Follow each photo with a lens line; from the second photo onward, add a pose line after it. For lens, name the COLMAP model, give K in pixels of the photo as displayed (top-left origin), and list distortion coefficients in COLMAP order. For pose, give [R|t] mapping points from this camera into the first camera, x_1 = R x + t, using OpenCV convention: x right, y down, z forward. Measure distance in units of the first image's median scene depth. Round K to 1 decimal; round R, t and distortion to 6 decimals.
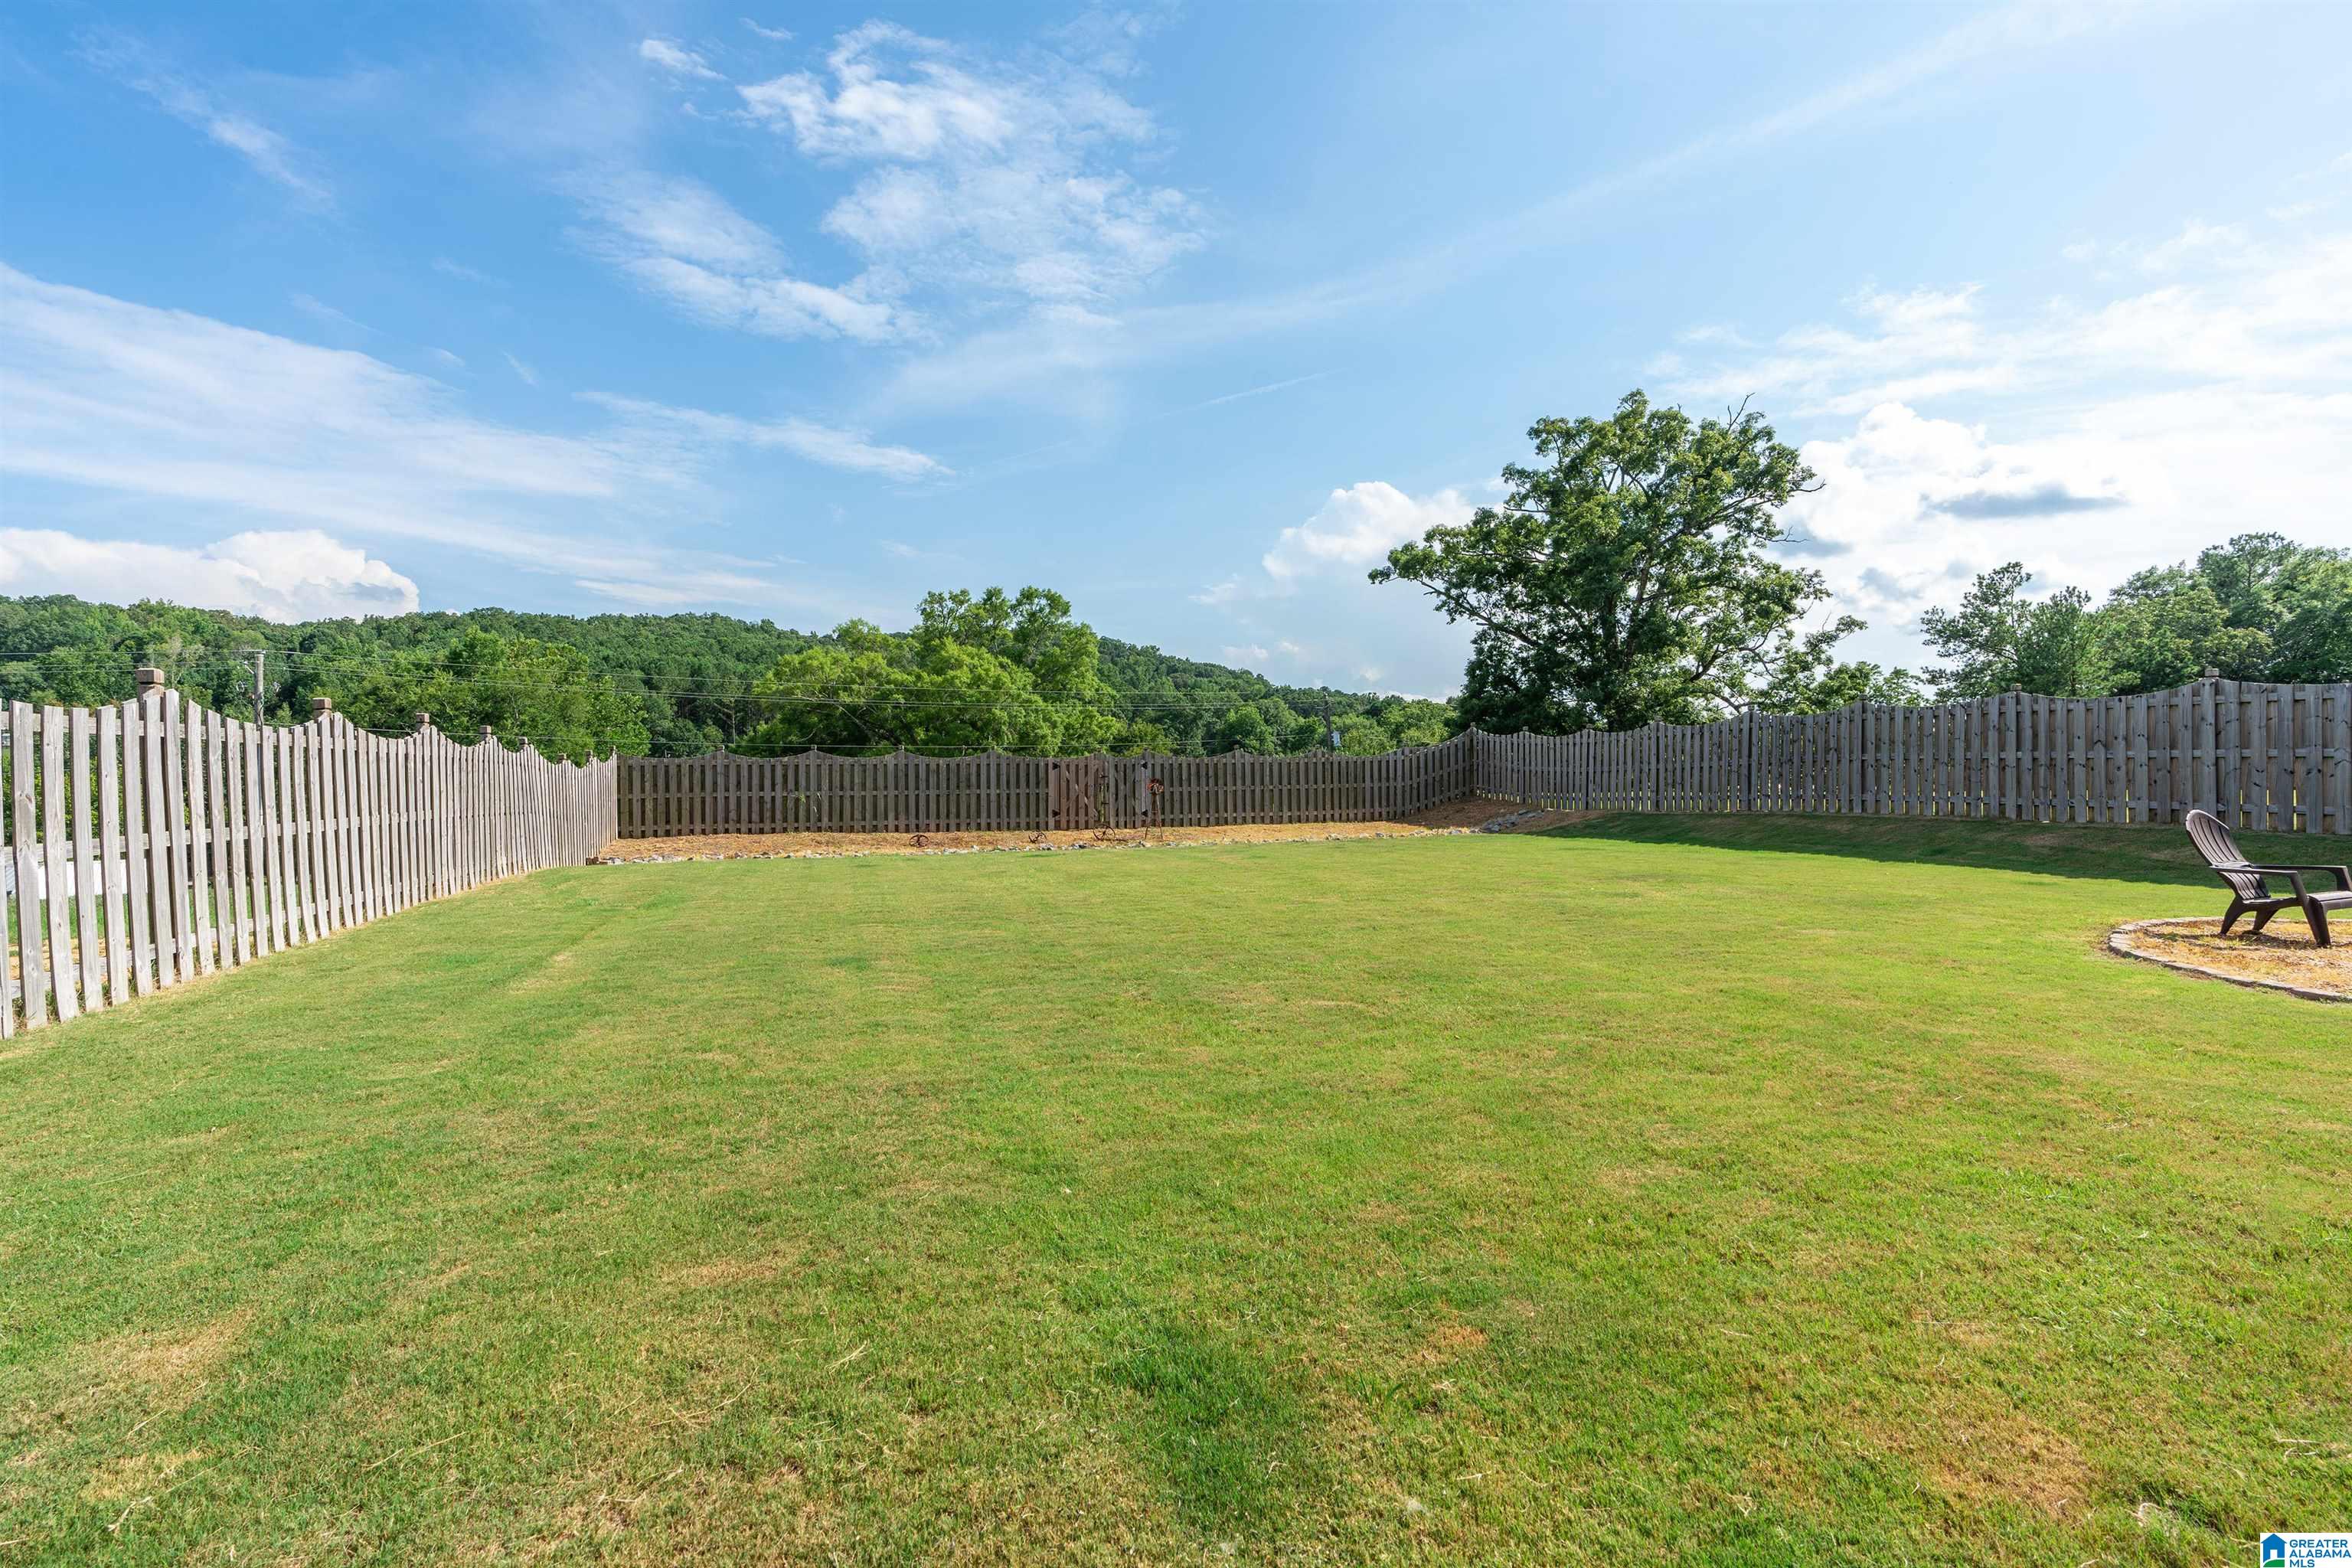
lens RADIAL K [[1064.4, 0, 1182.9], [0, 1064.4, 780.8], [0, 0, 1]] dist [0.000062, -0.000477]
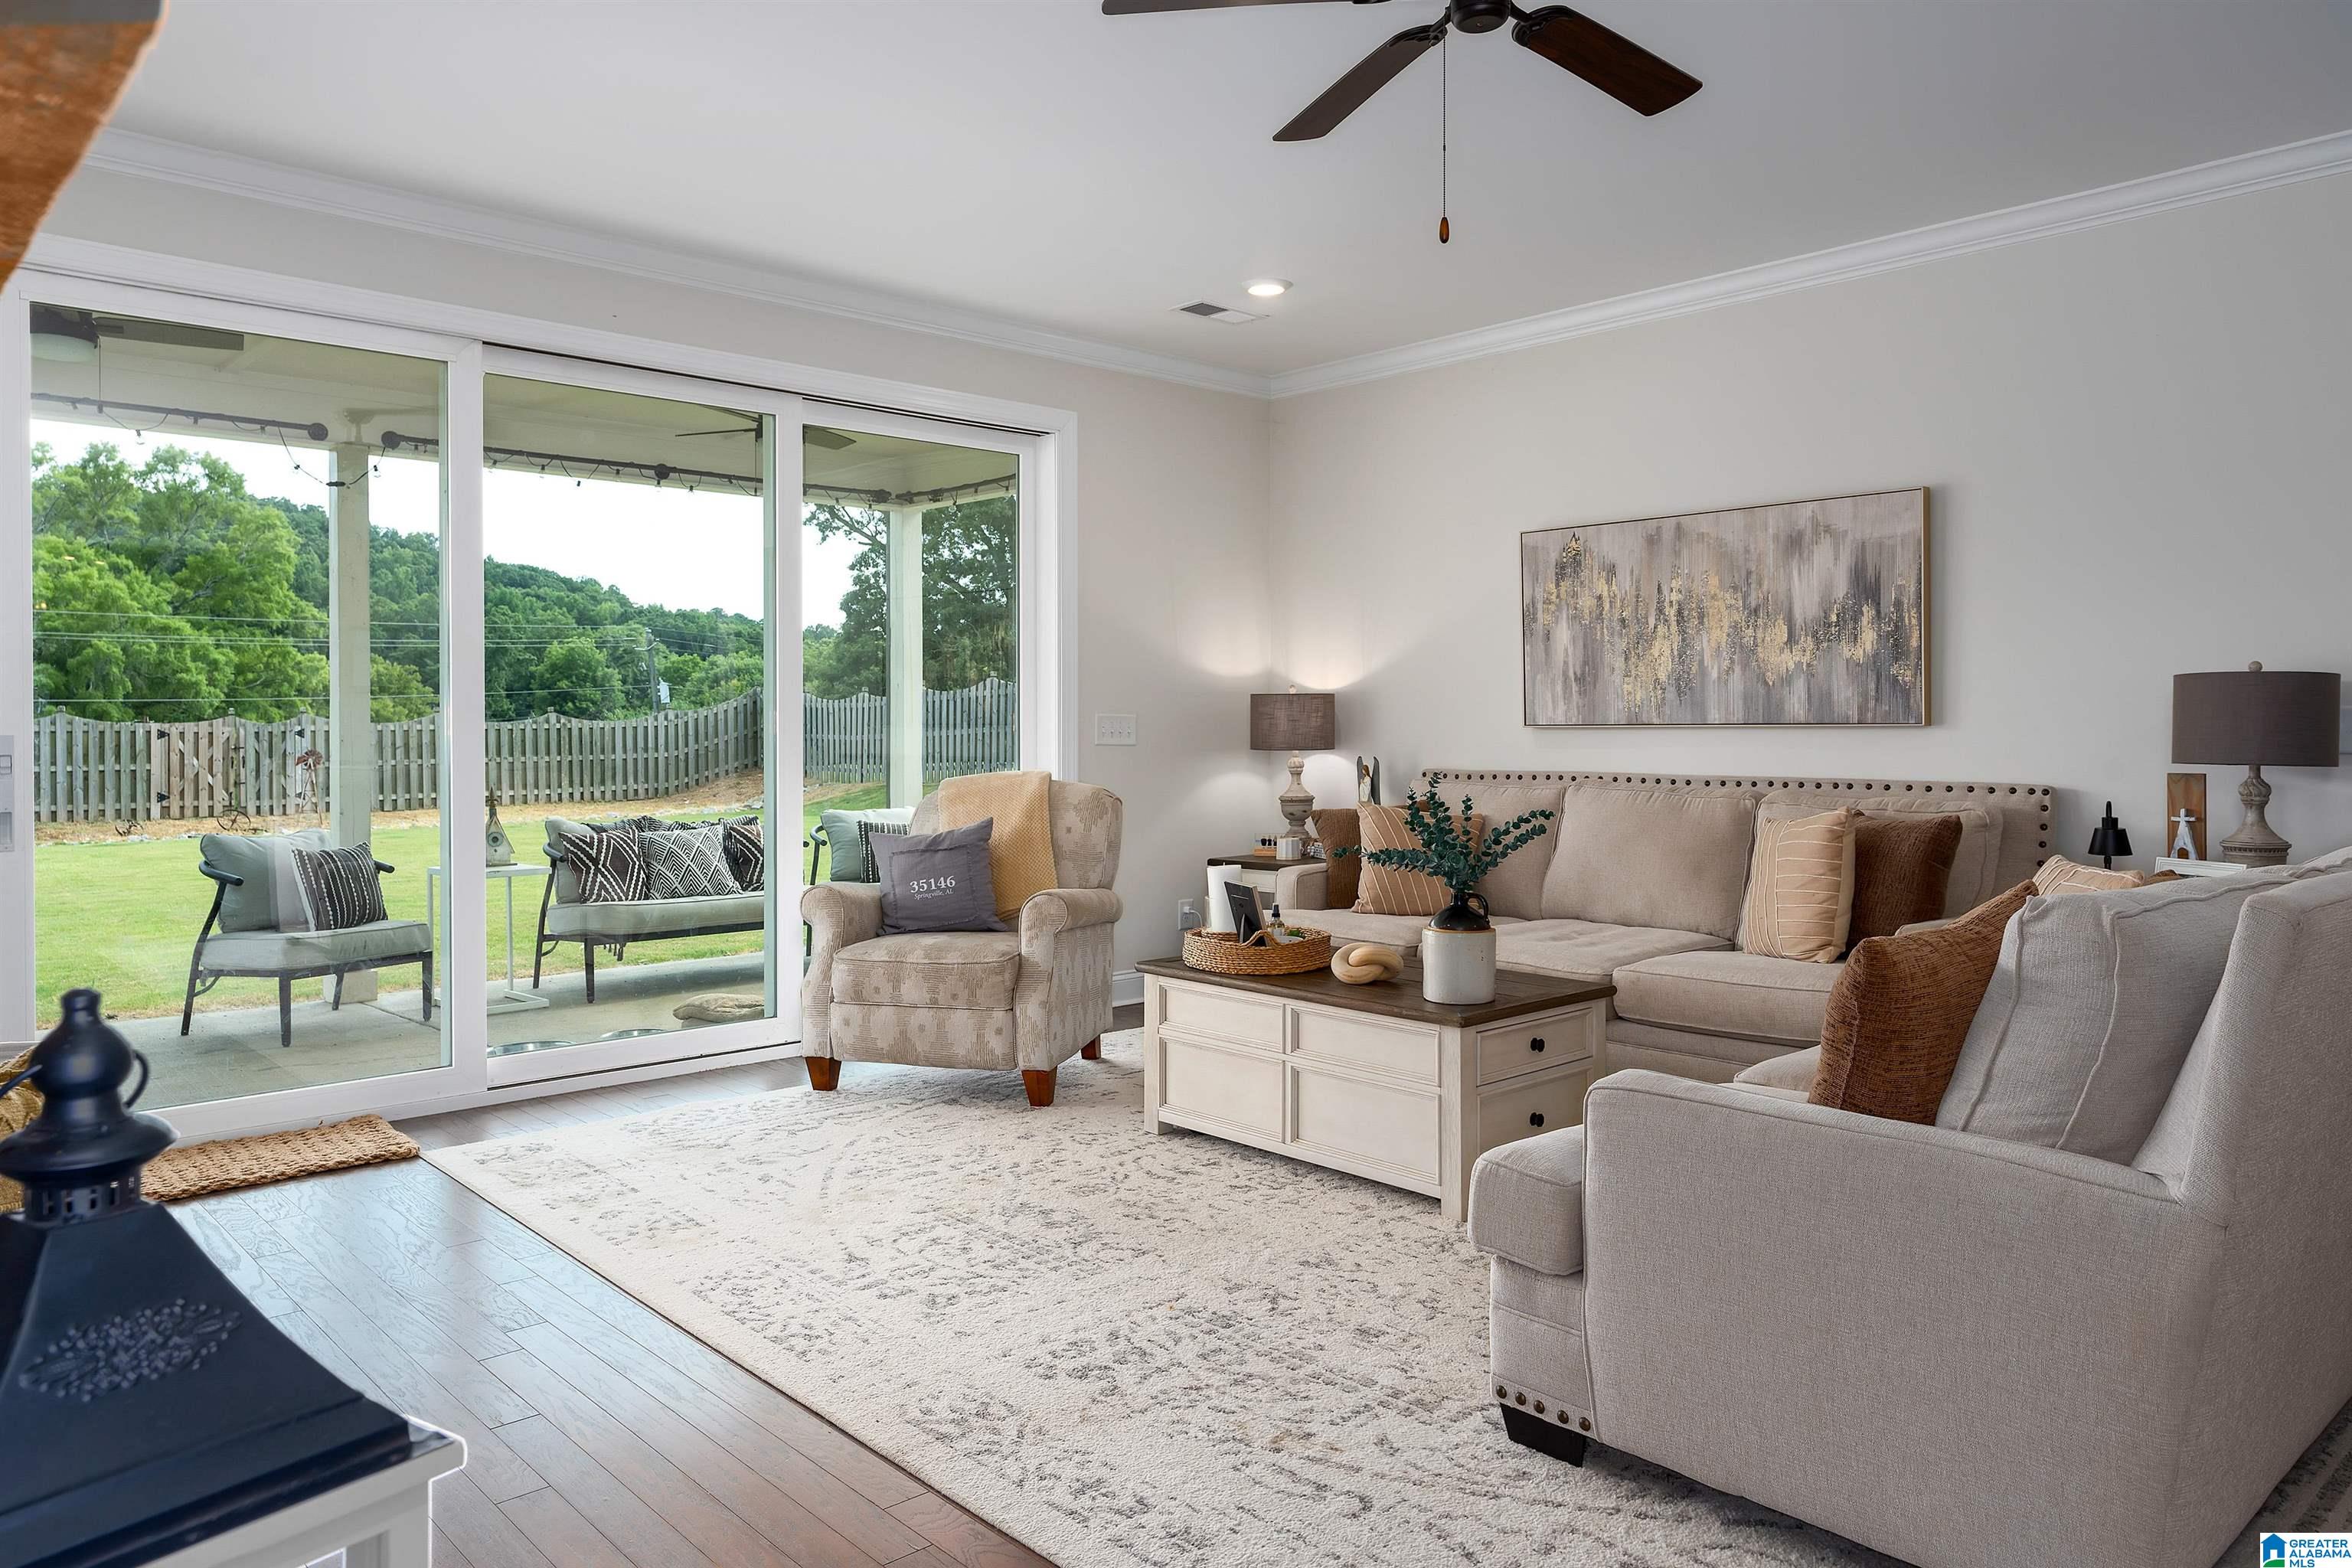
lens RADIAL K [[1573.9, 0, 1183.1], [0, 1573.9, 733.0], [0, 0, 1]] dist [0.005591, 0.001936]
pose [[0.914988, -0.000847, 0.403480, 0.033600], [0.005226, 0.999939, -0.009753, -0.000040], [-0.403447, 0.011032, 0.914936, -0.116166]]
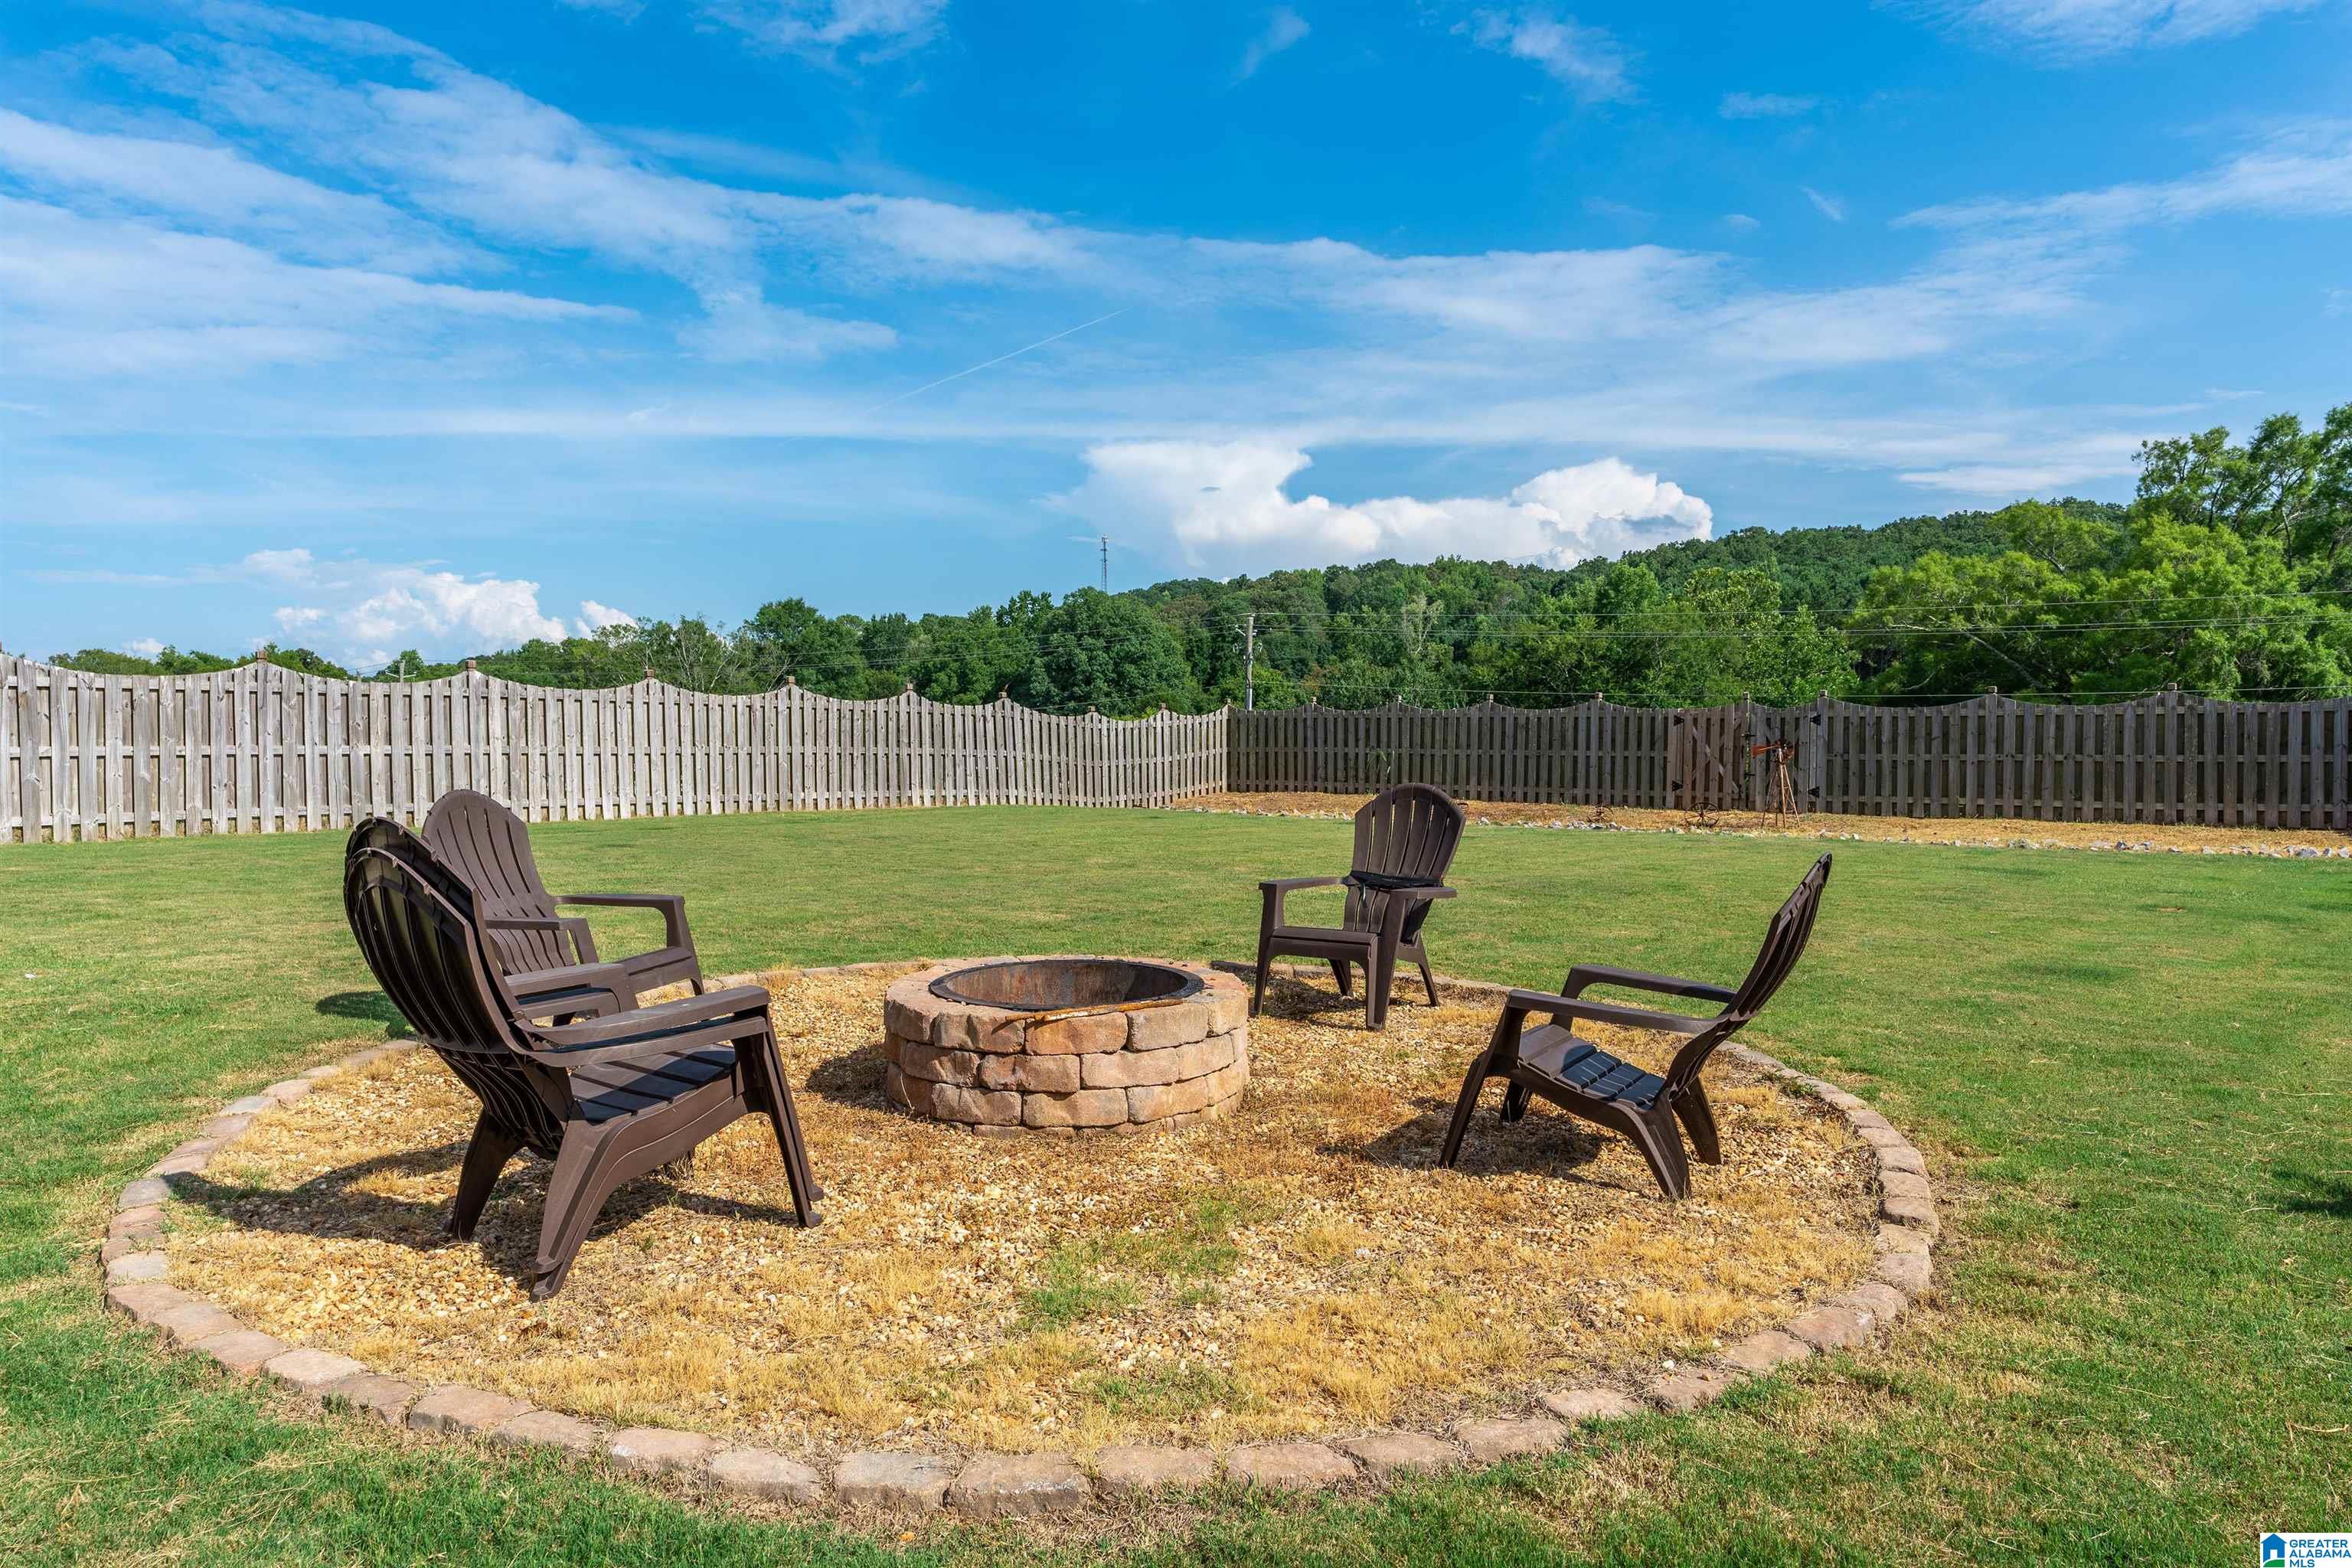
lens RADIAL K [[1496.9, 0, 1176.8], [0, 1496.9, 779.9], [0, 0, 1]] dist [0.009006, 0.004701]
pose [[0.554554, 0.034110, -0.831448, 0.198713], [-0.016541, 0.999414, 0.029969, 0.000607], [0.831983, -0.002867, 0.554794, 0.056866]]
